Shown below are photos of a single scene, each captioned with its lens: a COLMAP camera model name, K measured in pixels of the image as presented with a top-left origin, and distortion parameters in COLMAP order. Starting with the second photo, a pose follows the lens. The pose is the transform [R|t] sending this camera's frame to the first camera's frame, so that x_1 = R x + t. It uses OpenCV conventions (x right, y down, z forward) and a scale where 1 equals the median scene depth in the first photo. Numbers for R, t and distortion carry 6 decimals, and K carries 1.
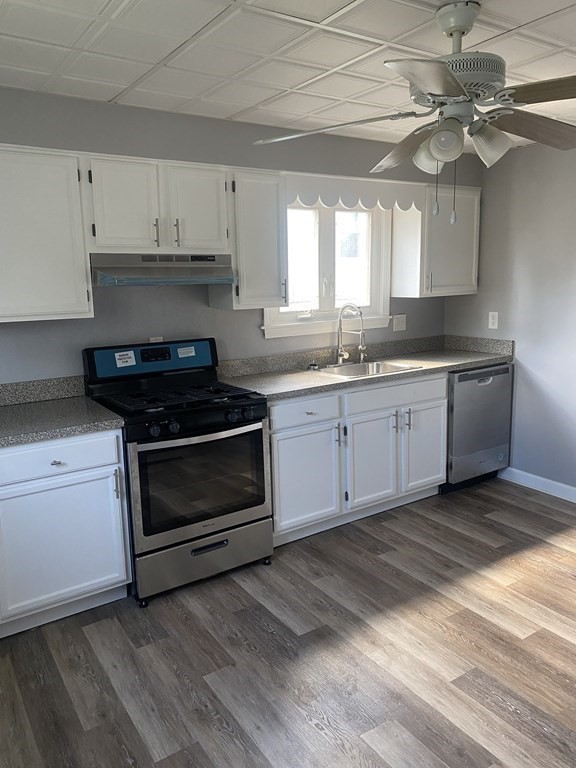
lens RADIAL K [[590.8, 0, 292.1], [0, 590.8, 383.0], [0, 0, 1]] dist [0.036521, -0.016121]
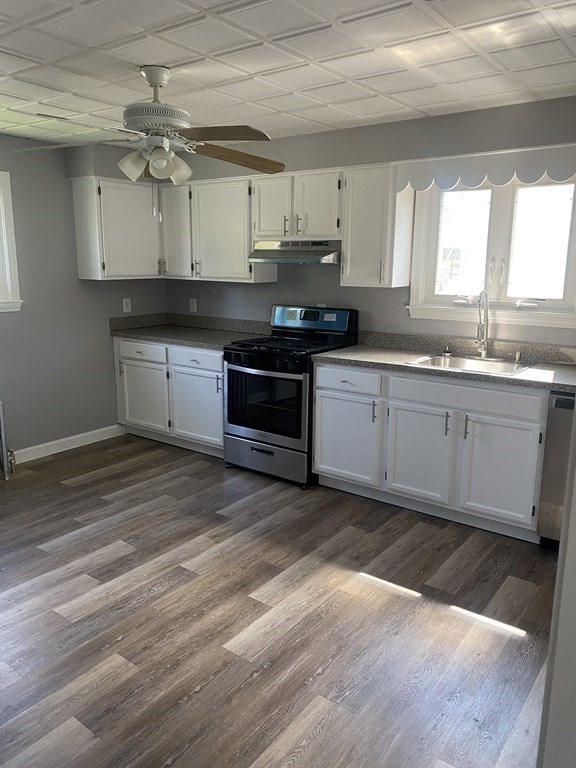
lens RADIAL K [[590.8, 0, 289.8], [0, 590.8, 384.1], [0, 0, 1]] dist [0.036521, -0.016121]
pose [[0.326919, 0.222048, -0.918596, 1.064879], [-0.182771, 0.968510, 0.169067, -0.119045], [0.927210, 0.112621, 0.357208, 0.508985]]
